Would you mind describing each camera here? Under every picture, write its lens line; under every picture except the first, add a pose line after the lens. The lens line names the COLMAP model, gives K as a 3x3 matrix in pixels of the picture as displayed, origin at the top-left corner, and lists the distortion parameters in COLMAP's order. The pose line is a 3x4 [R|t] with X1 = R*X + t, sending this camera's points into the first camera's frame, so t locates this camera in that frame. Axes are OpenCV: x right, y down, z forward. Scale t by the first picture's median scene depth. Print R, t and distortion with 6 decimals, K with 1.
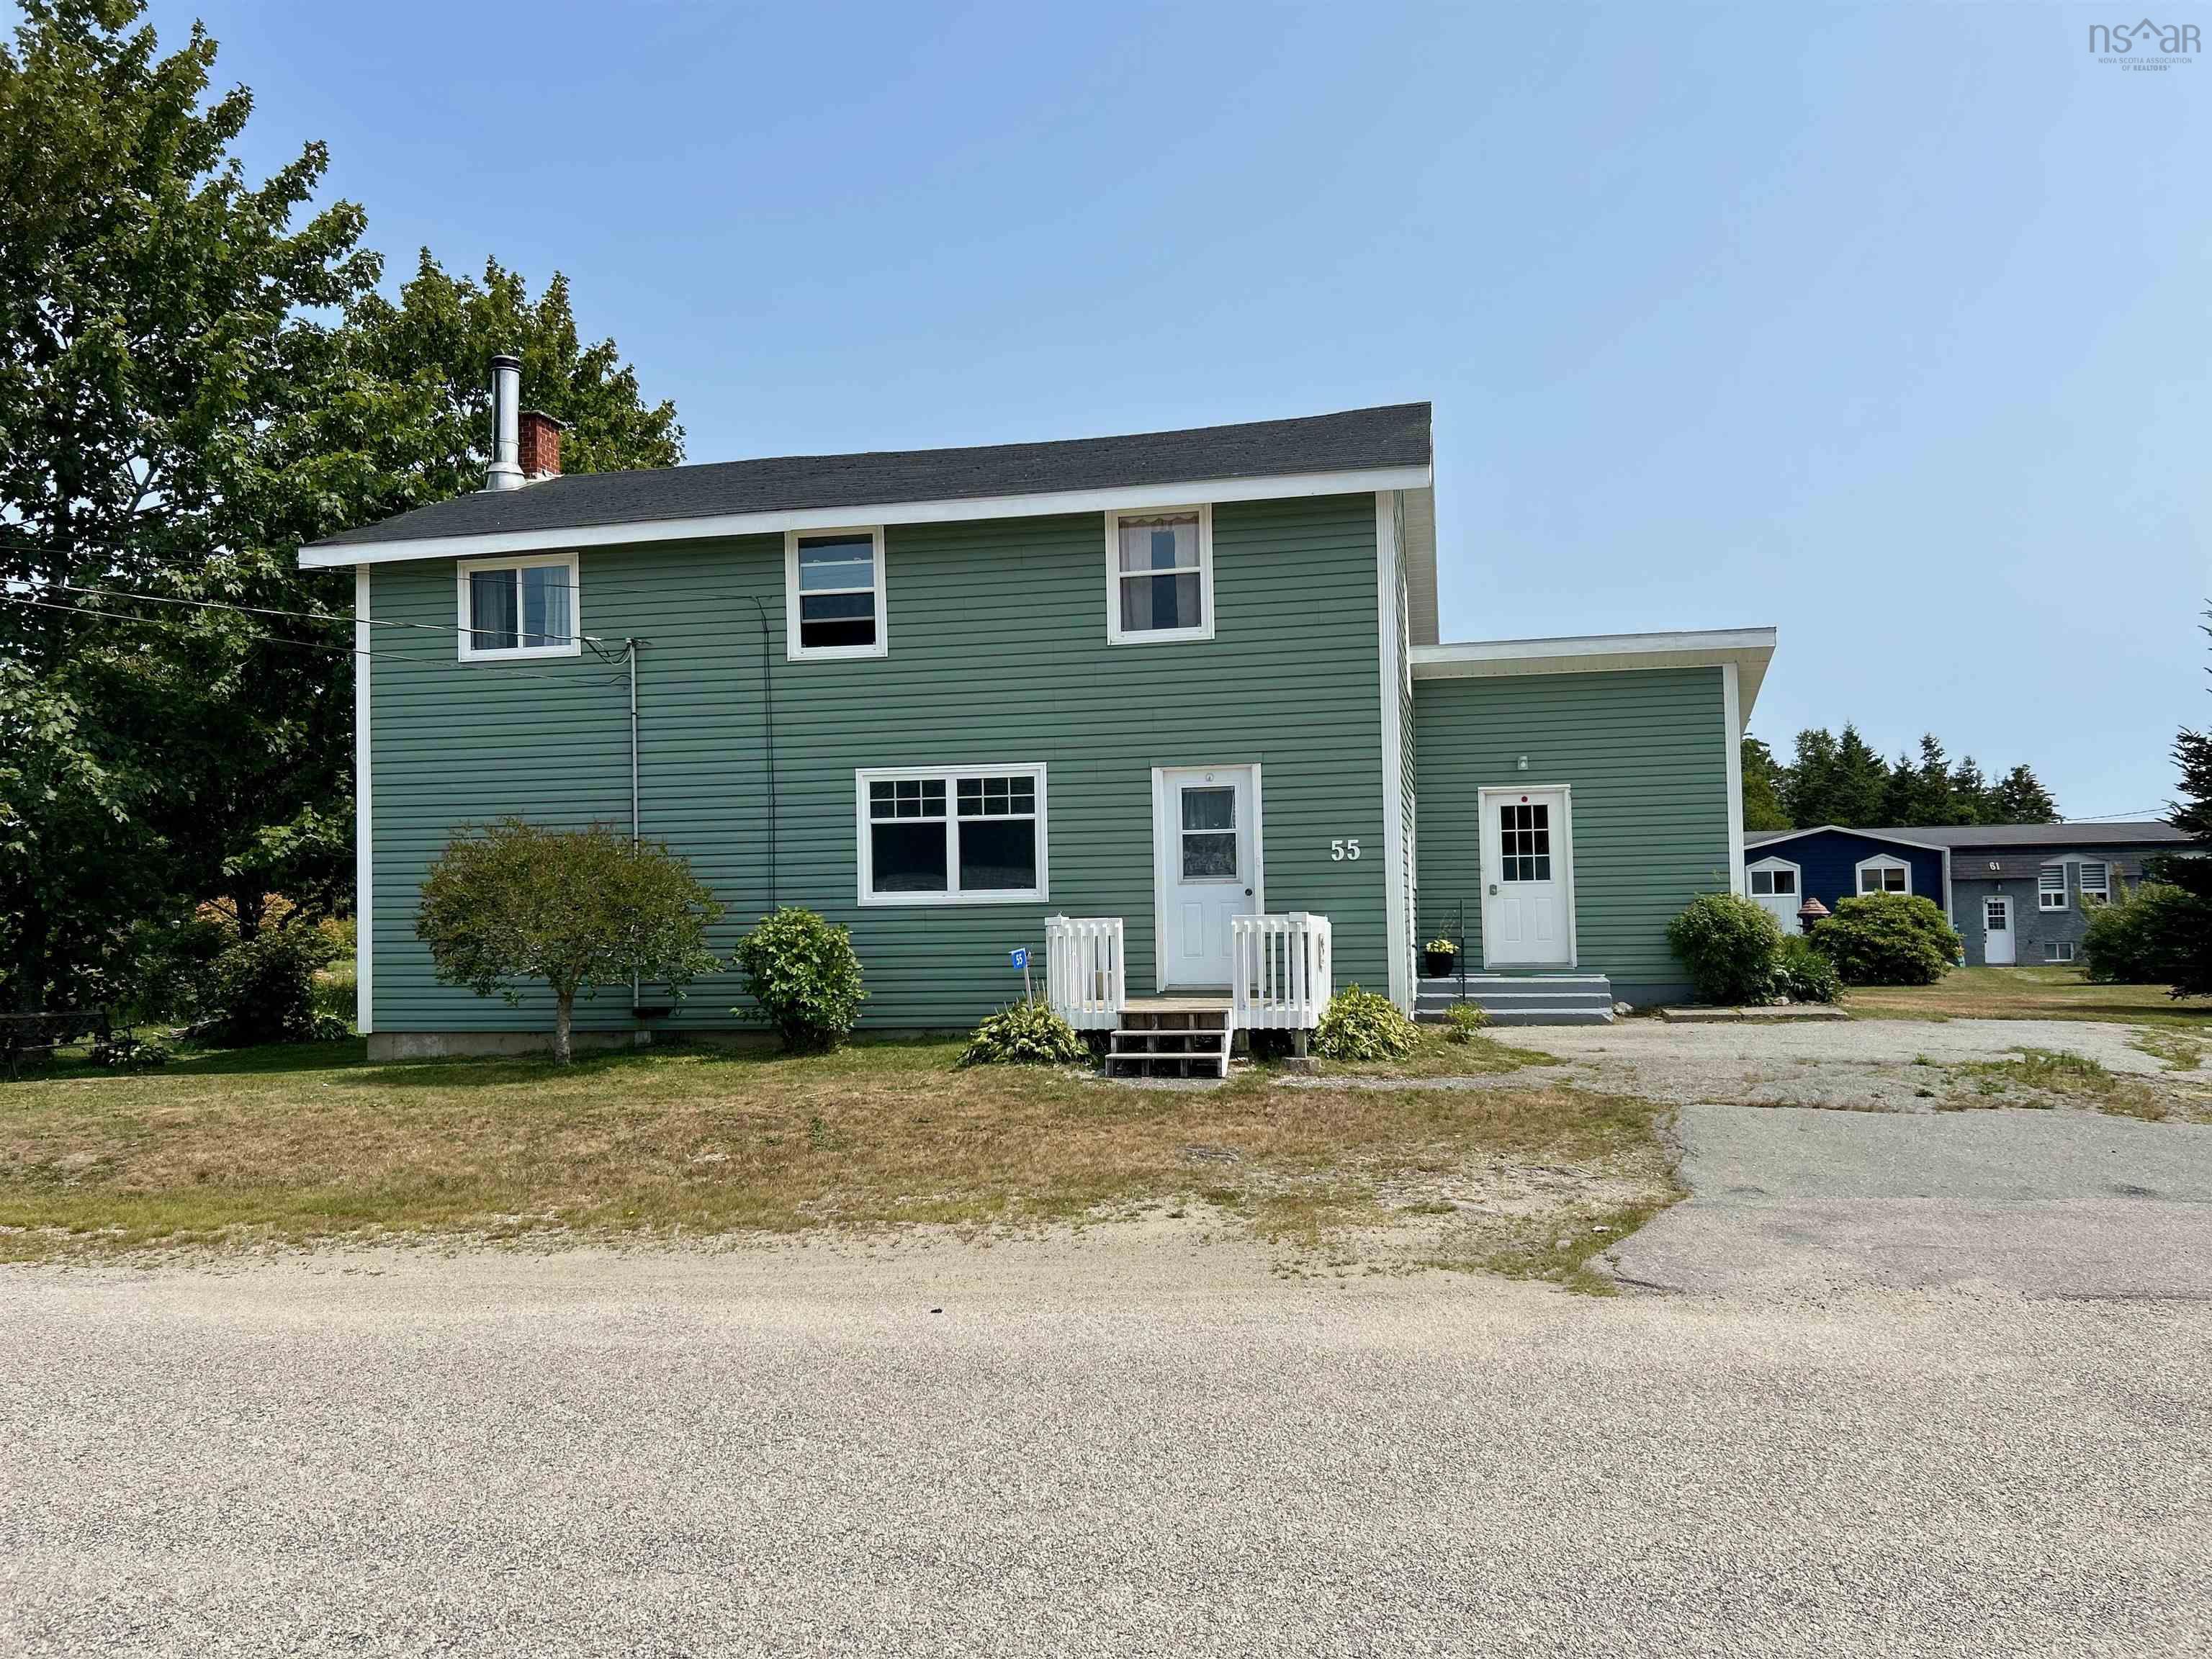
lens RADIAL K [[1663.5, 0, 1117.3], [0, 1663.5, 827.5], [0, 0, 1]] dist [0.054127, -0.000693]
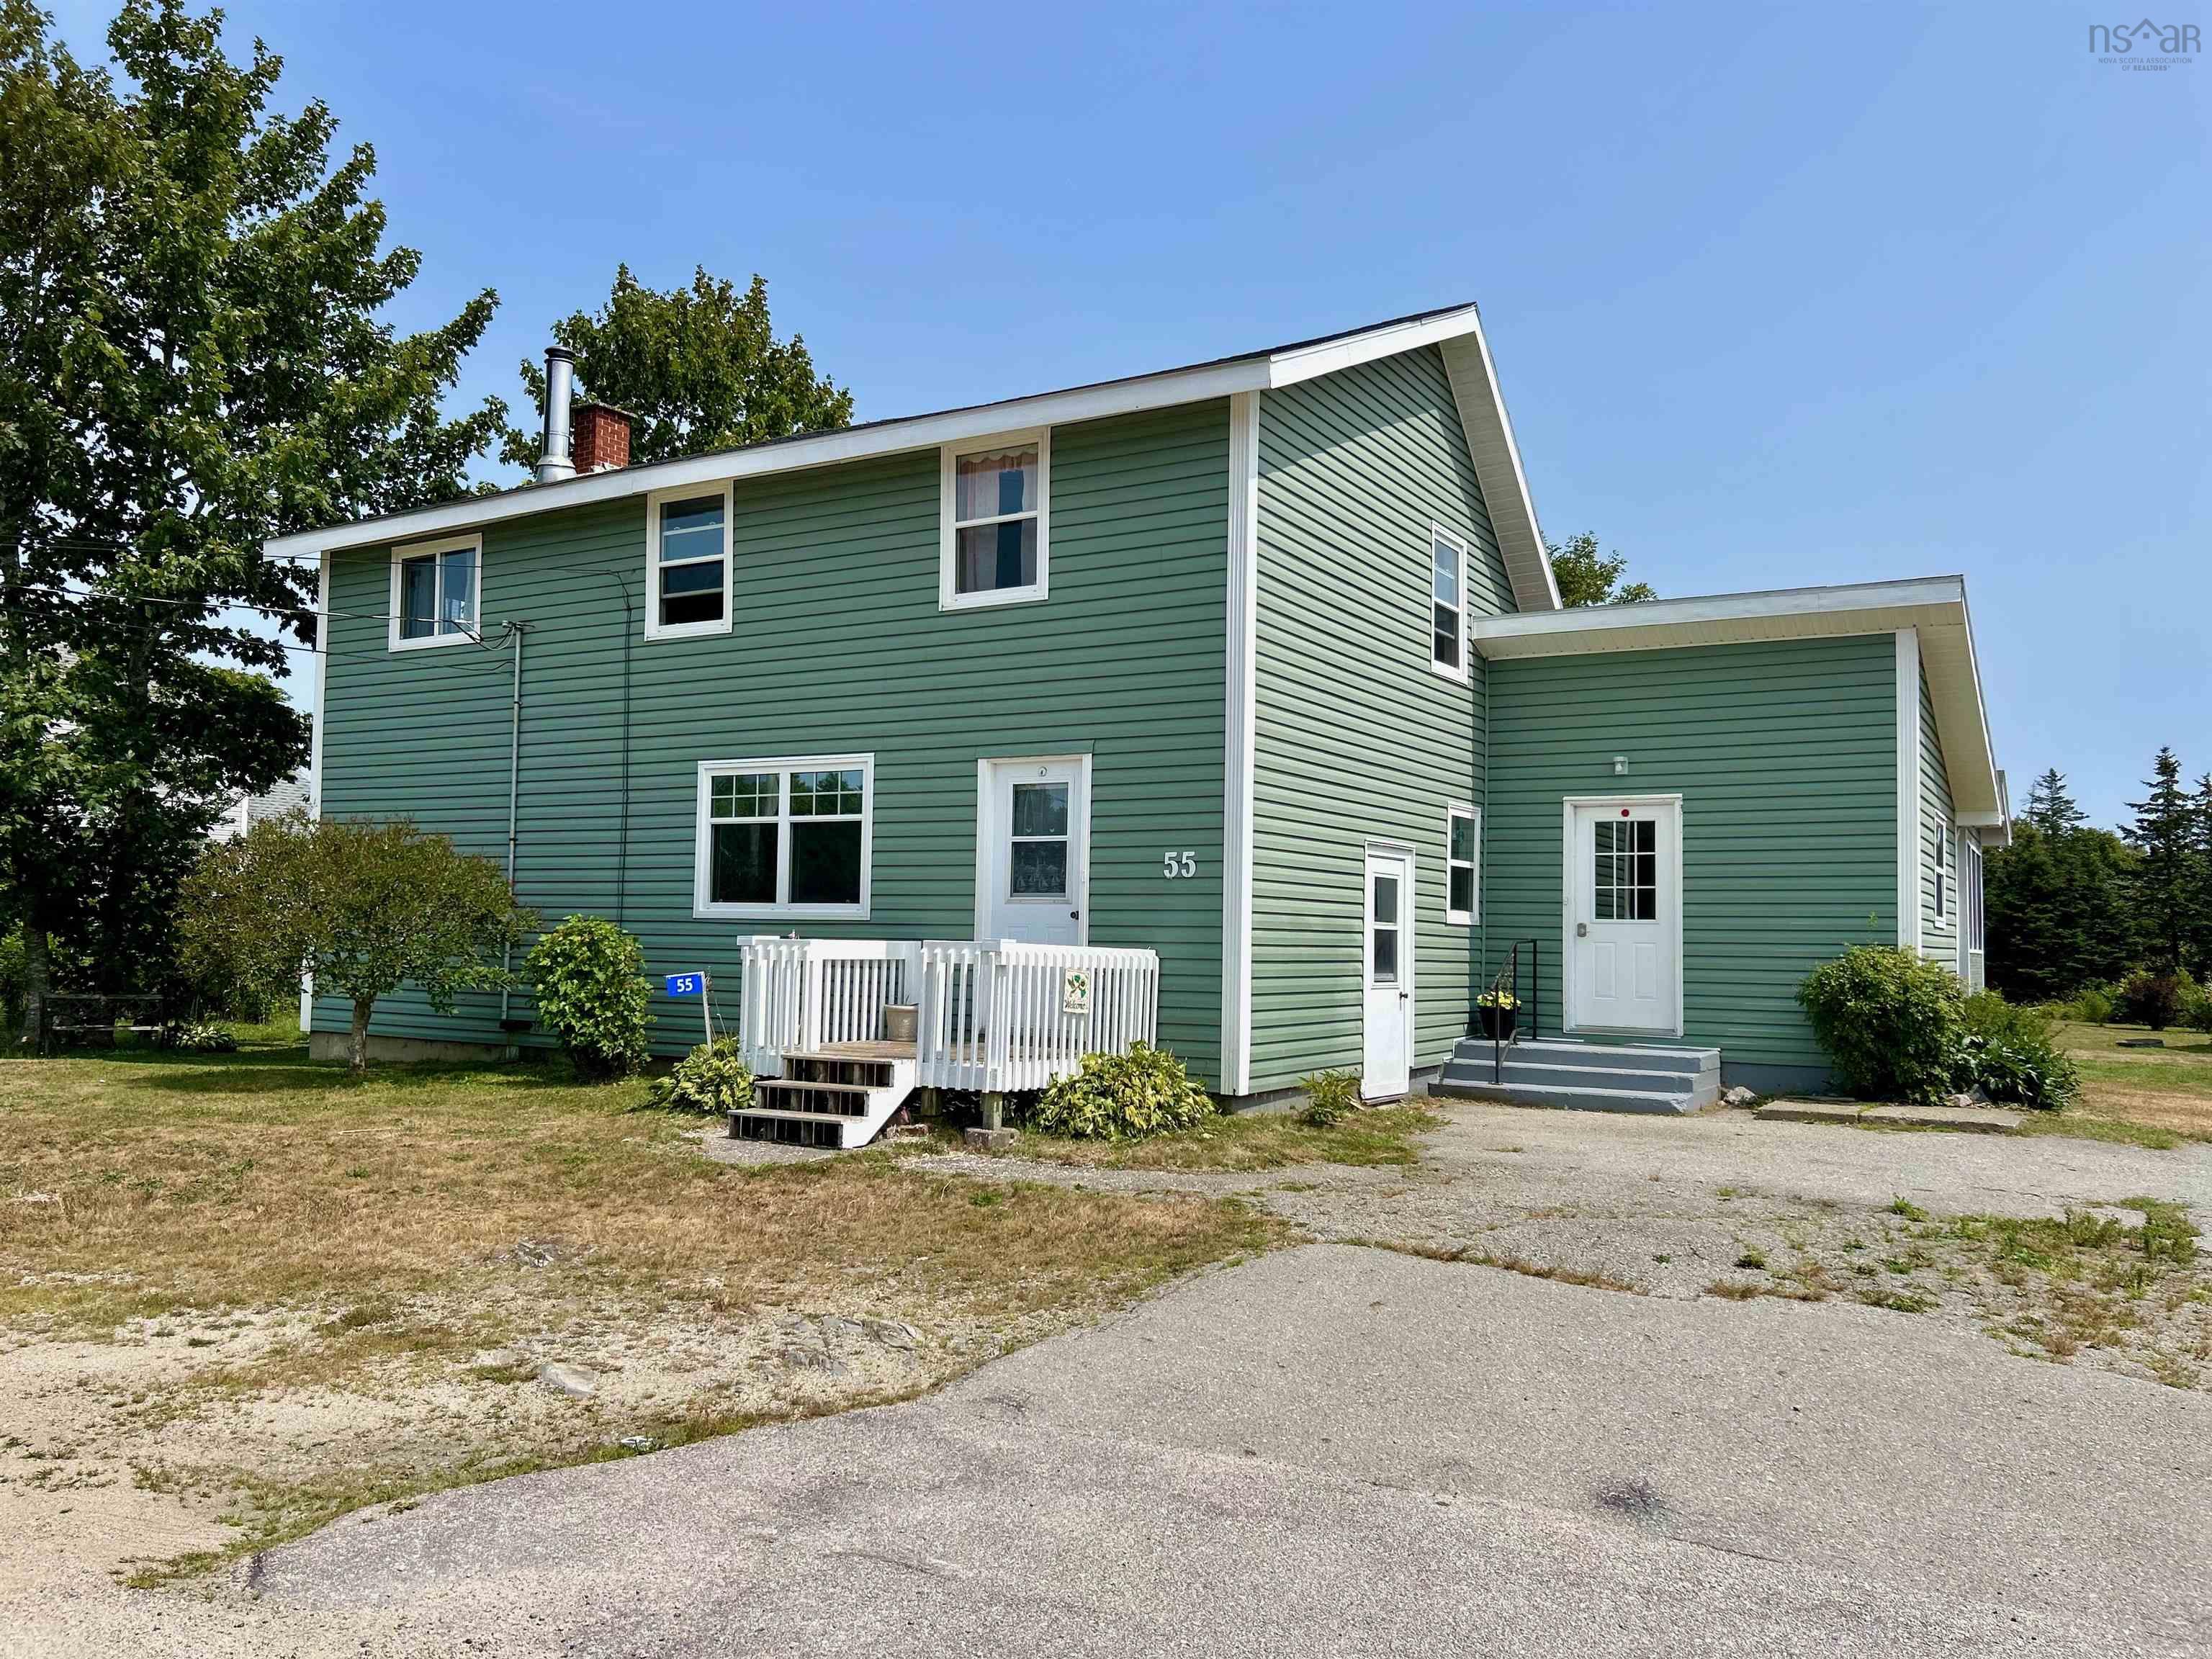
lens RADIAL K [[1663.5, 0, 1100.2], [0, 1663.5, 835.5], [0, 0, 1]] dist [0.054127, -0.000693]
pose [[0.943408, 0.017689, -0.331162, 0.334453], [-0.022315, 0.999699, -0.010173, 0.008026], [0.330882, 0.016987, 0.943519, 0.240264]]
